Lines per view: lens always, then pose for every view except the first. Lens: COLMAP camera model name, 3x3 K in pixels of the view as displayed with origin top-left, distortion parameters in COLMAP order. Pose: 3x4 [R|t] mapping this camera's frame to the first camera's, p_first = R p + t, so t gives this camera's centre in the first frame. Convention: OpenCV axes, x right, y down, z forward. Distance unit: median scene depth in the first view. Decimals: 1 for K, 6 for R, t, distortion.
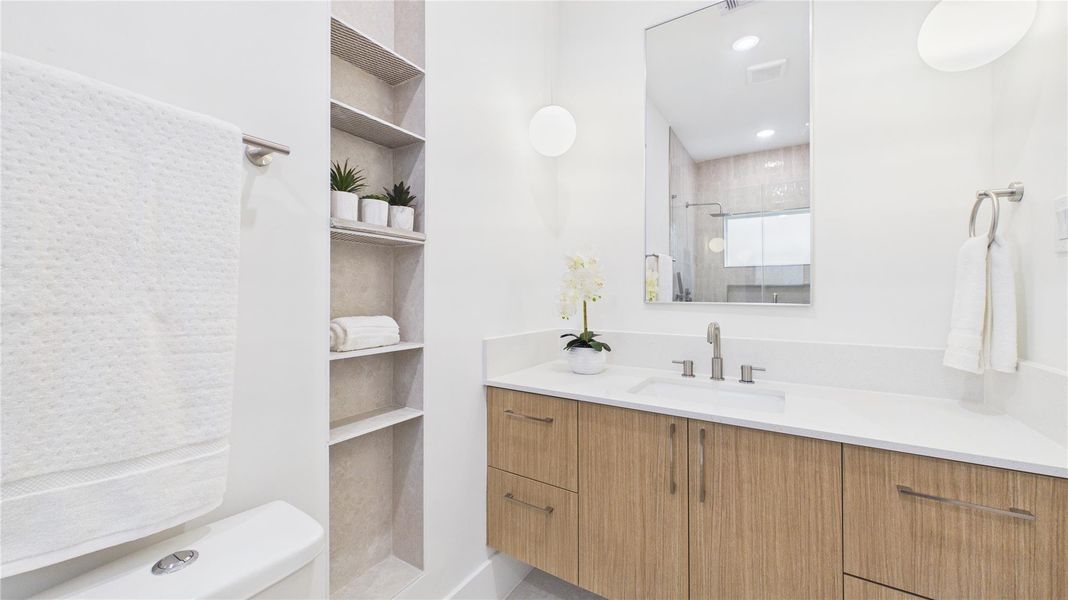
lens RADIAL K [[391.1, 0, 538.6], [0, 391.1, 294.9], [0, 0, 1]] dist [0.001649, -0.000343]
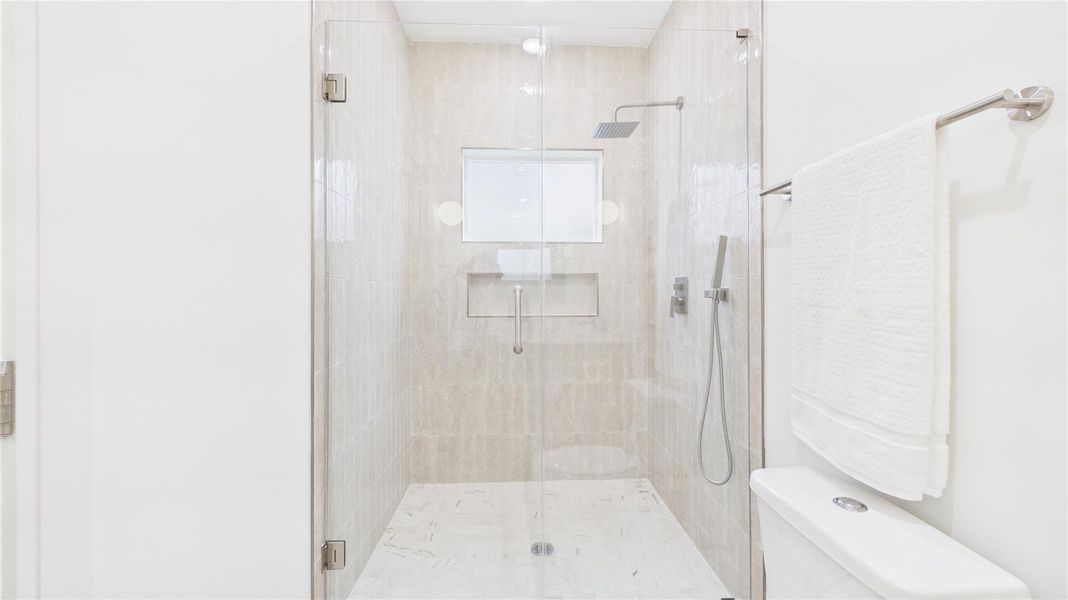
lens RADIAL K [[391.1, 0, 526.0], [0, 391.1, 293.7], [0, 0, 1]] dist [0.001649, -0.000343]
pose [[-0.816222, 0.005992, -0.577707, 0.338592], [0.006261, 0.999979, 0.001526, -0.006917], [0.577704, -0.002372, -0.816243, 0.728856]]
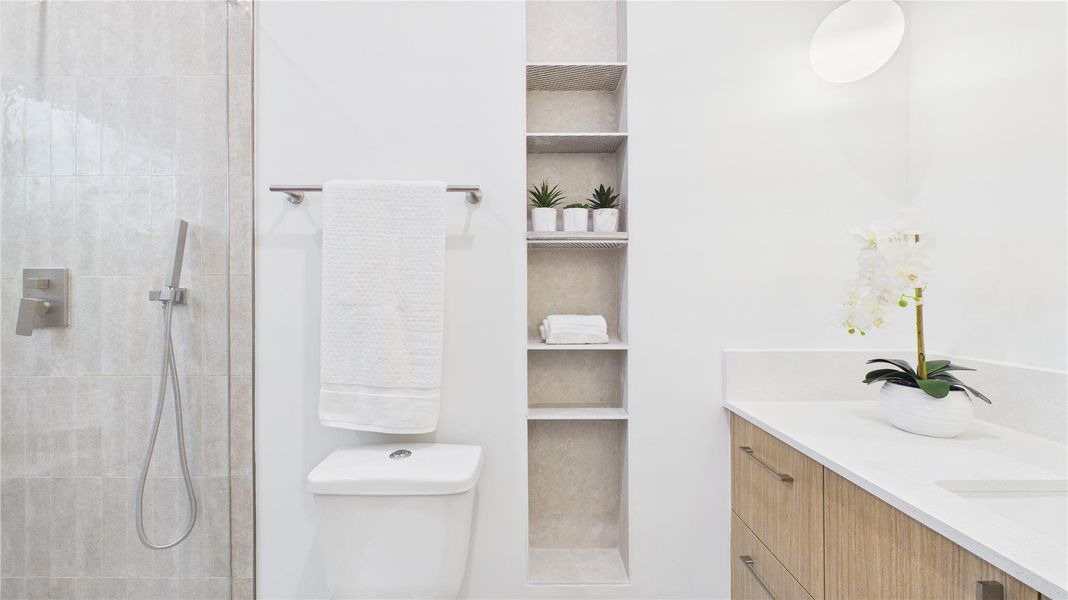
lens RADIAL K [[391.1, 0, 543.4], [0, 391.1, 299.4], [0, 0, 1]] dist [0.001649, -0.000343]
pose [[0.548516, 0.006678, -0.836113, 0.410672], [0.000244, 0.999967, 0.008148, 0.001233], [0.836140, -0.004673, 0.548496, 0.303520]]
